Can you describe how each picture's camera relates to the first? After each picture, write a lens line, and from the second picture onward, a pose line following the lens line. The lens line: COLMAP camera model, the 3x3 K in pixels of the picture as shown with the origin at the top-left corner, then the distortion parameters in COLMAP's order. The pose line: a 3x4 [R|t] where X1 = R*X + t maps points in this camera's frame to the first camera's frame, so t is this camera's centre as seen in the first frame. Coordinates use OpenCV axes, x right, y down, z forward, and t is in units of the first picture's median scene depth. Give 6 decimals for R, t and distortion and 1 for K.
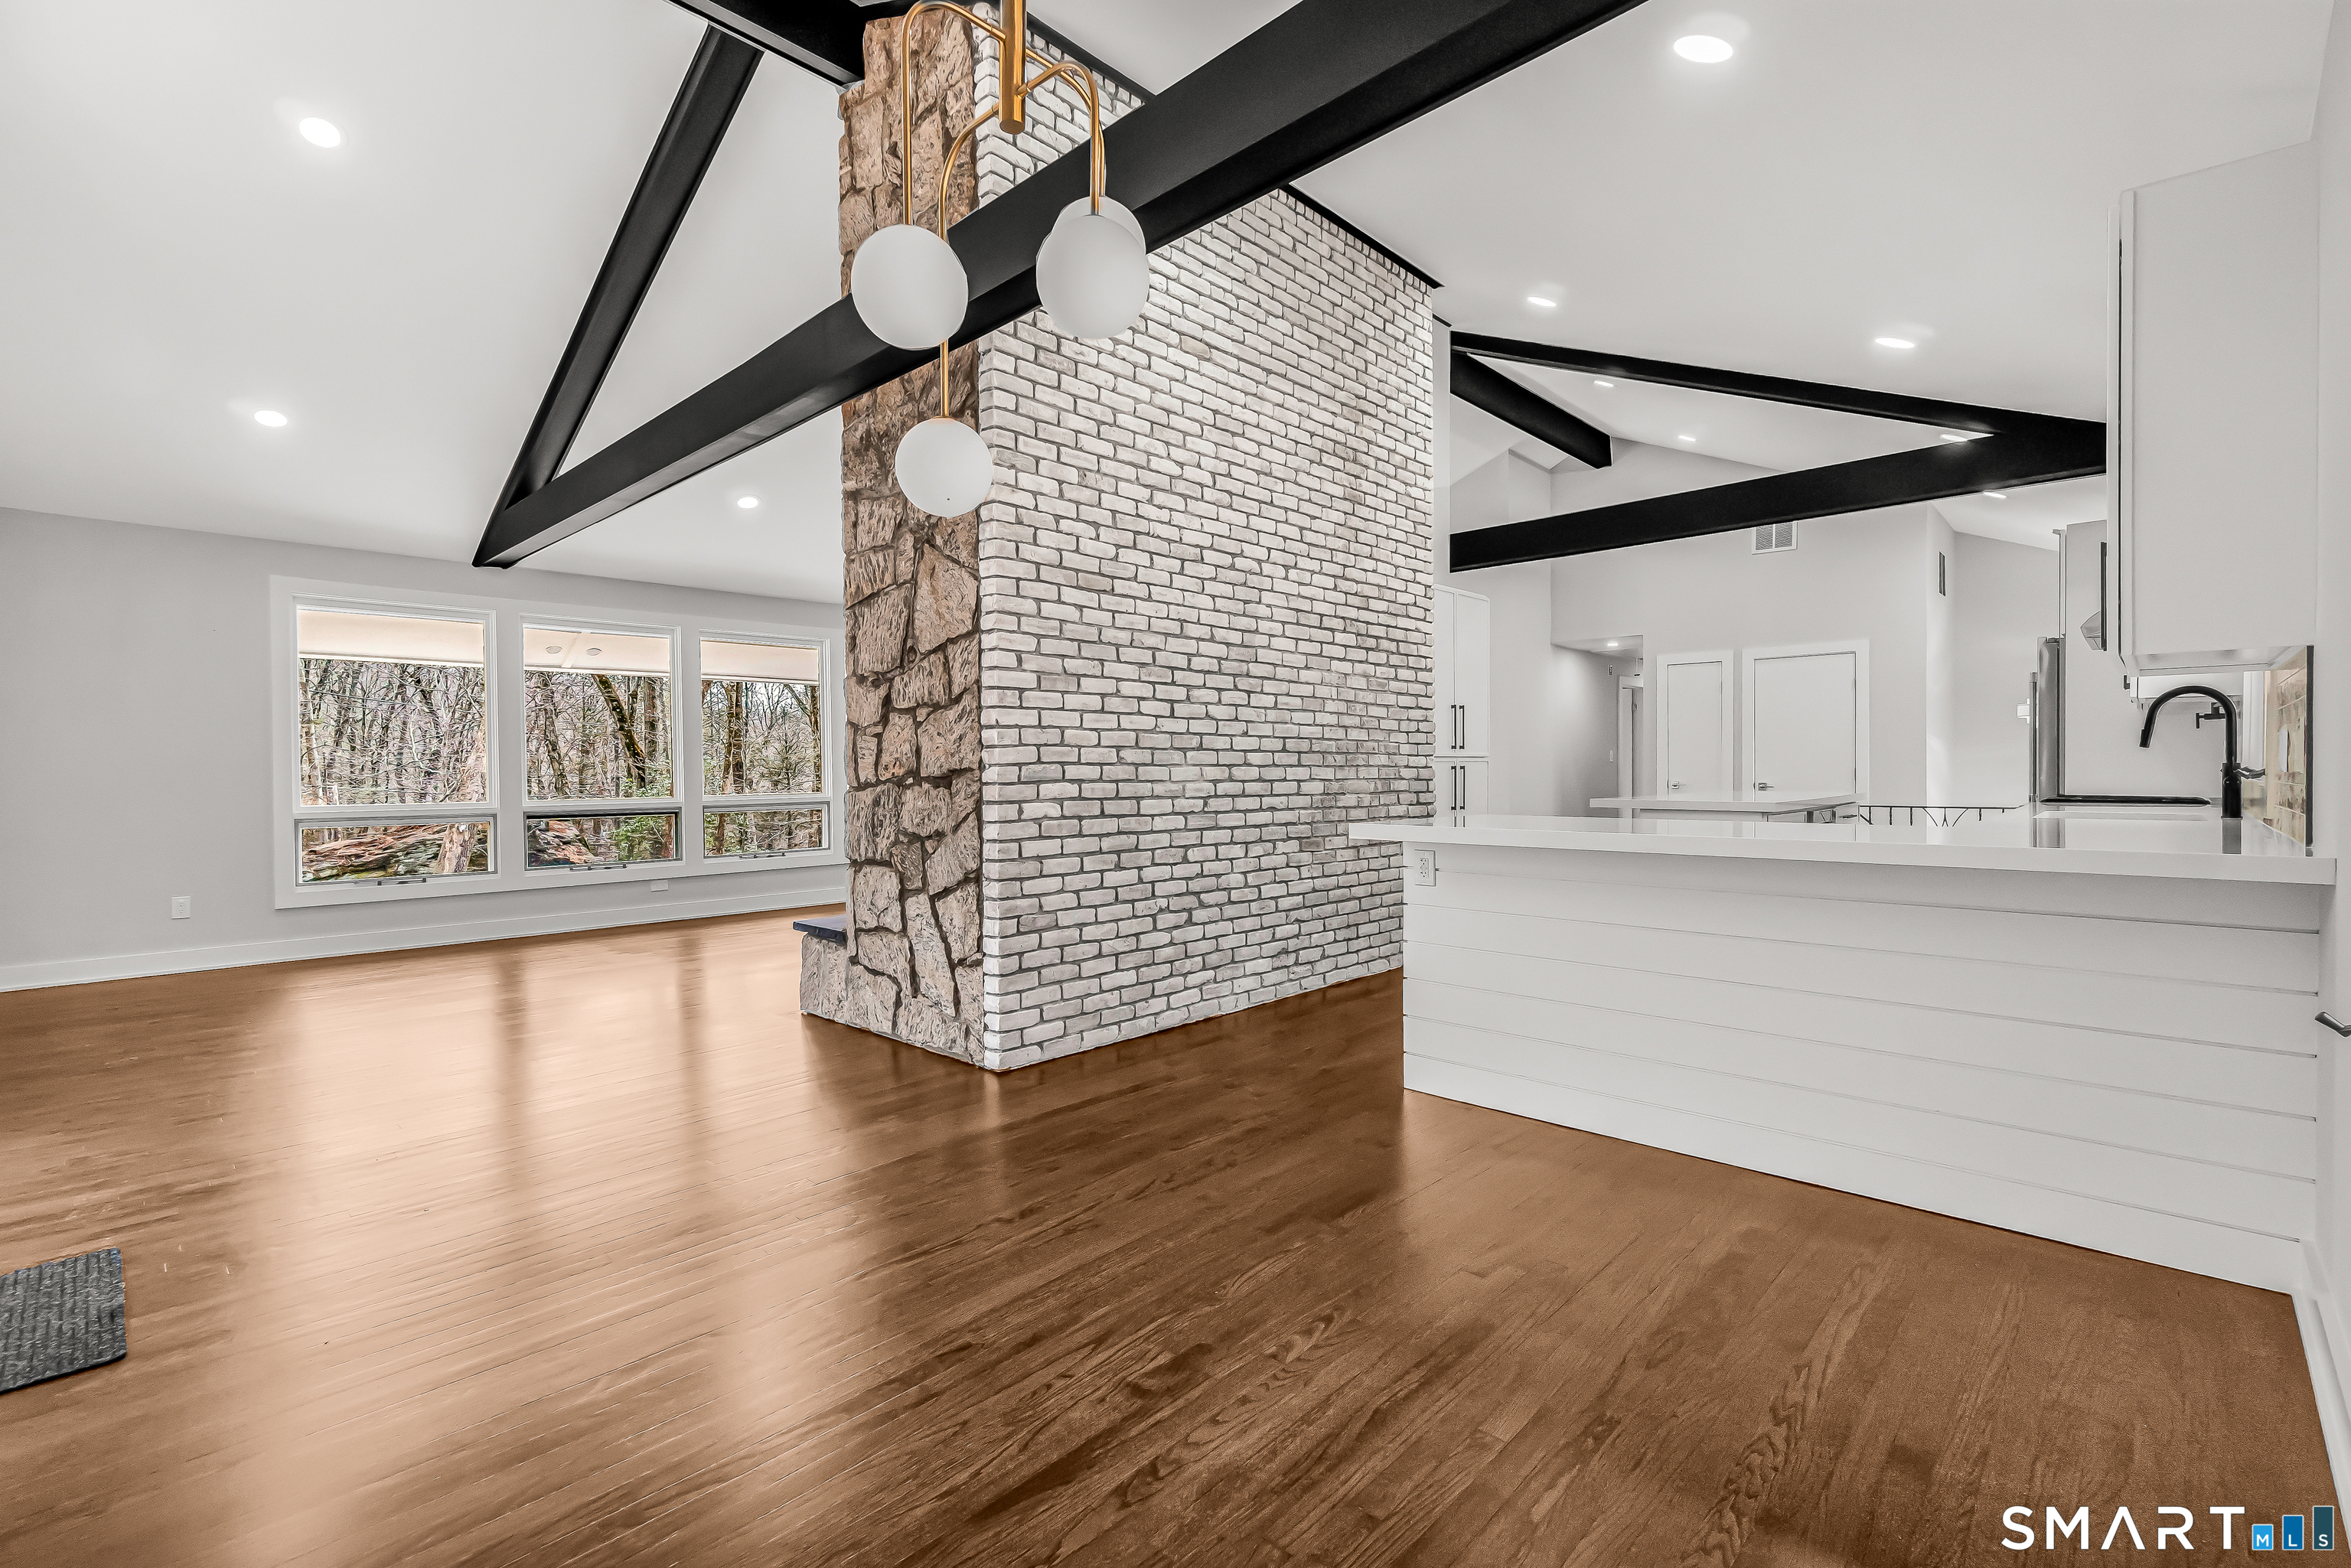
lens RADIAL K [[1025.3, 0, 1172.6], [0, 1025.3, 778.6], [0, 0, 1]] dist [-0.001843, -0.000240]
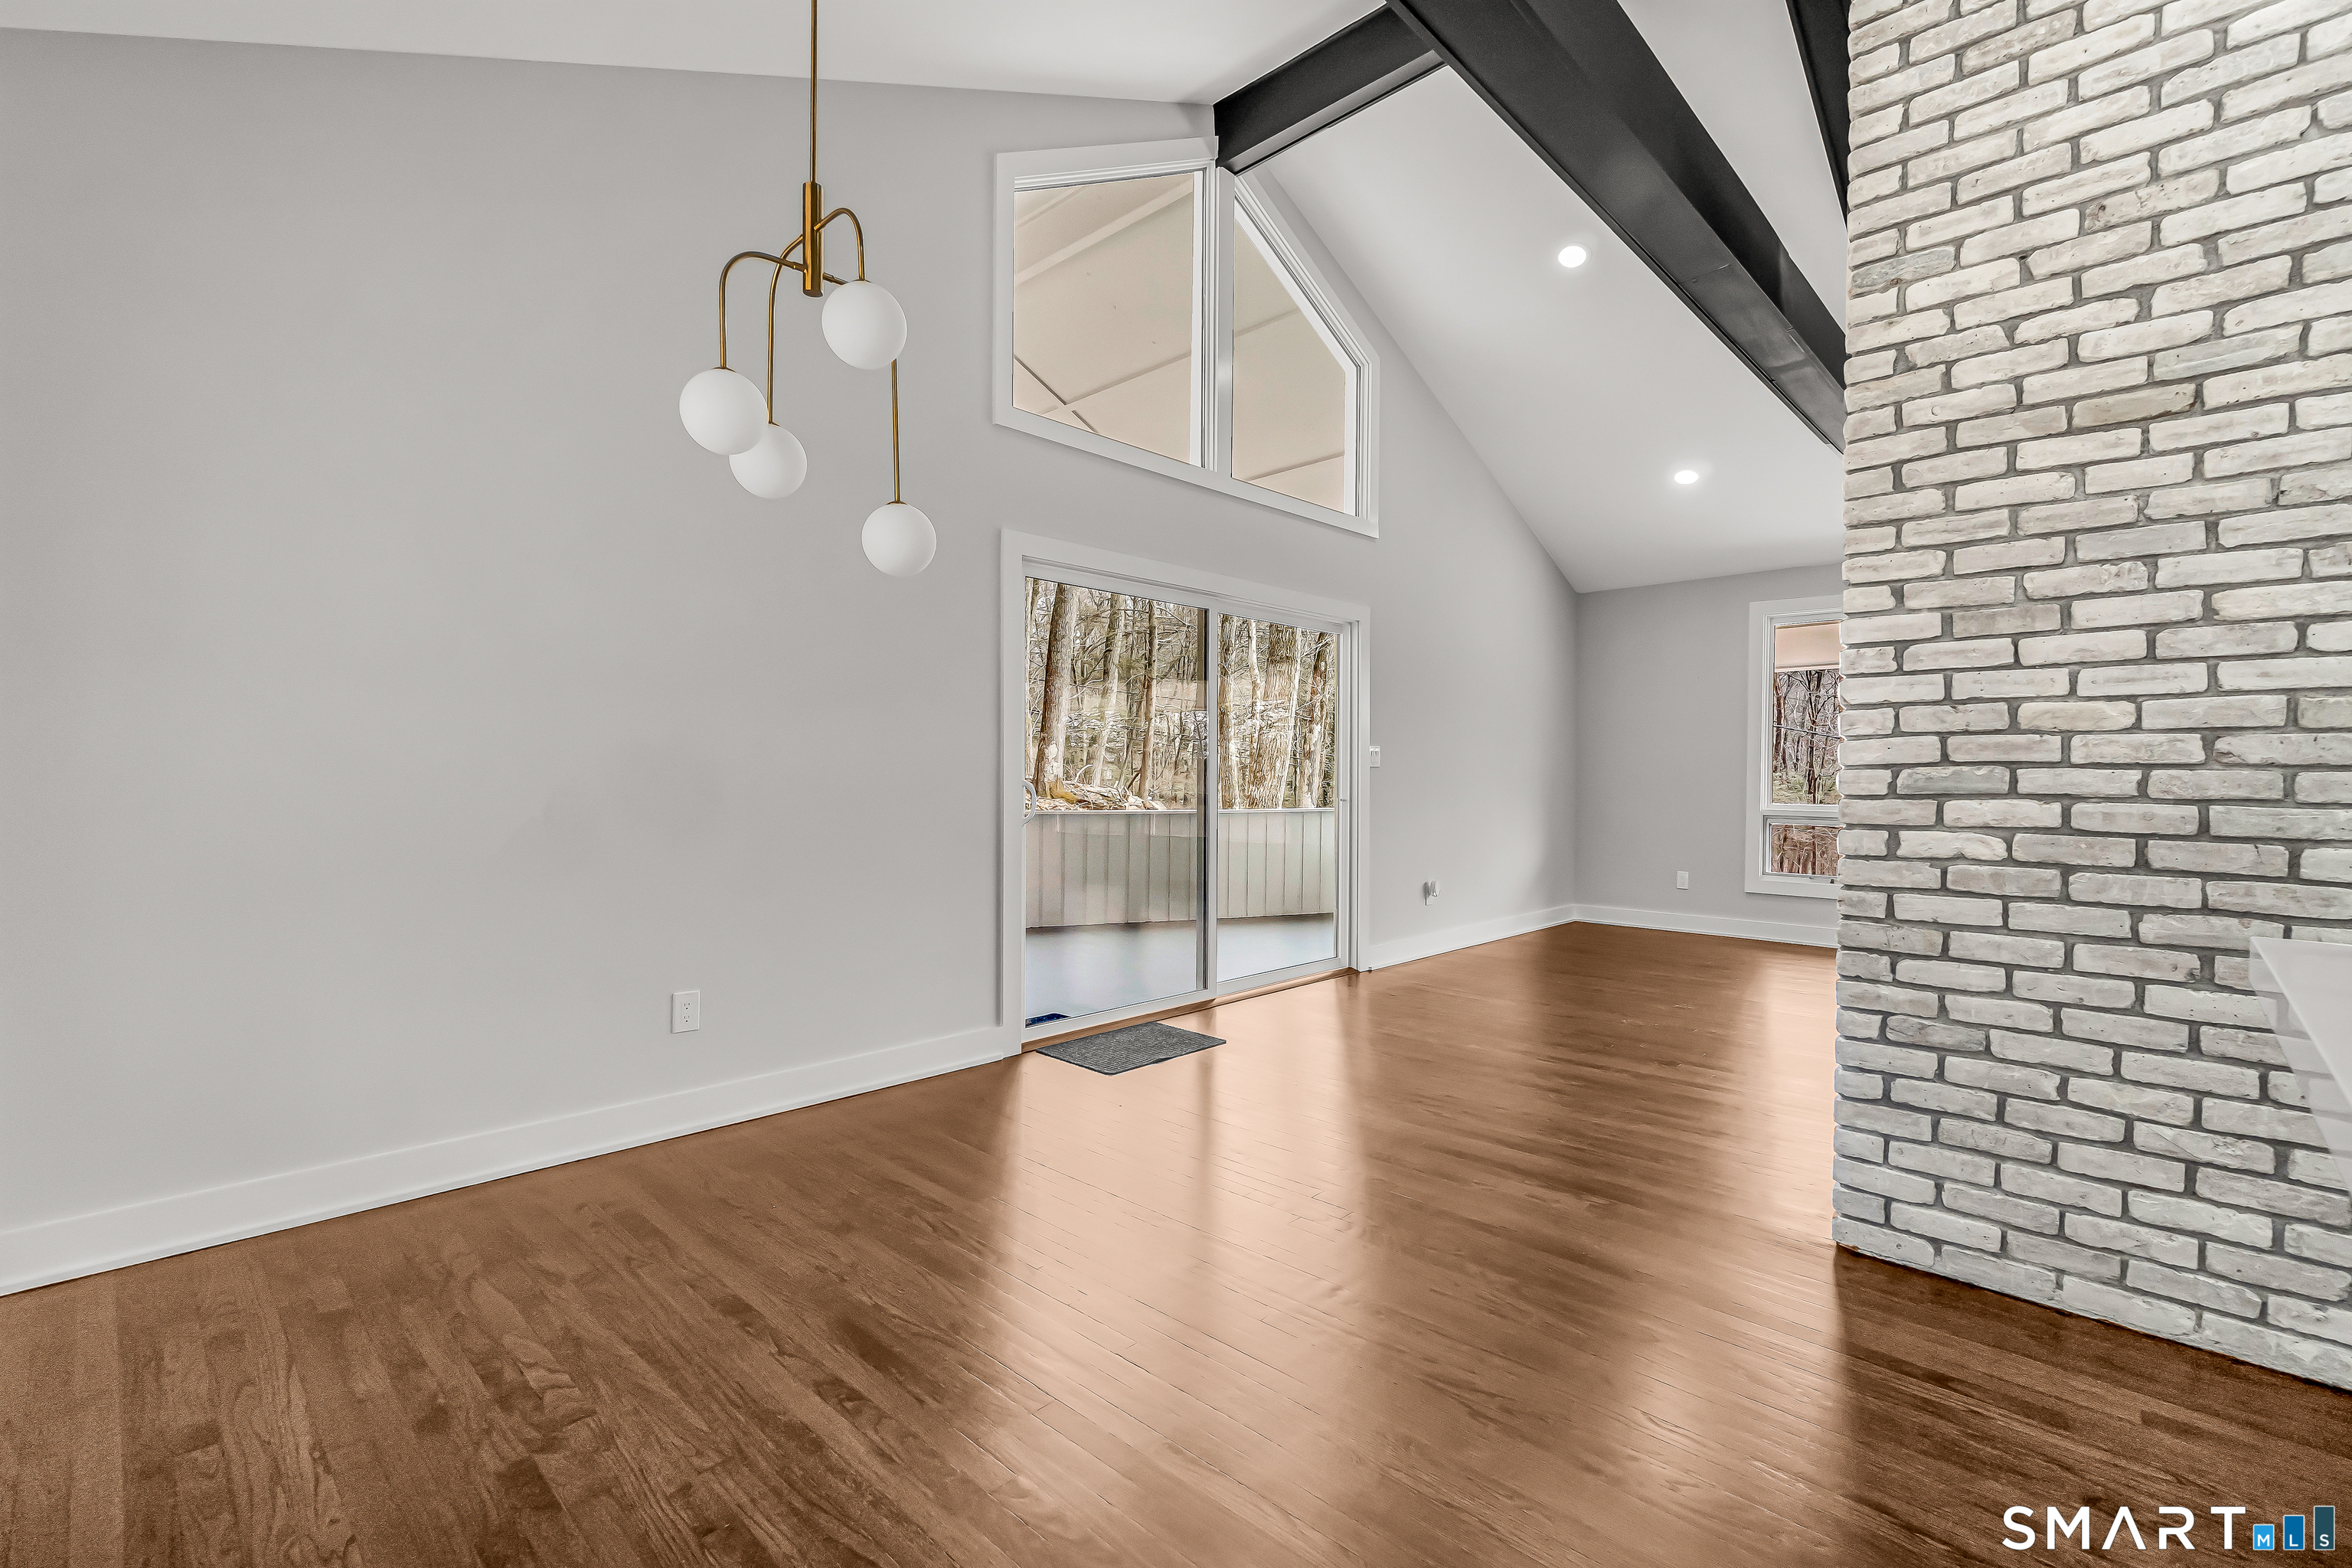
lens RADIAL K [[1025.8, 0, 1172.9], [0, 1025.8, 777.7], [0, 0, 1]] dist [-0.001843, -0.000240]
pose [[0.000957, 0.012766, -0.999918, 0.444483], [-0.015555, 0.999798, 0.012749, -0.007764], [0.999879, 0.015541, 0.001155, 0.546777]]
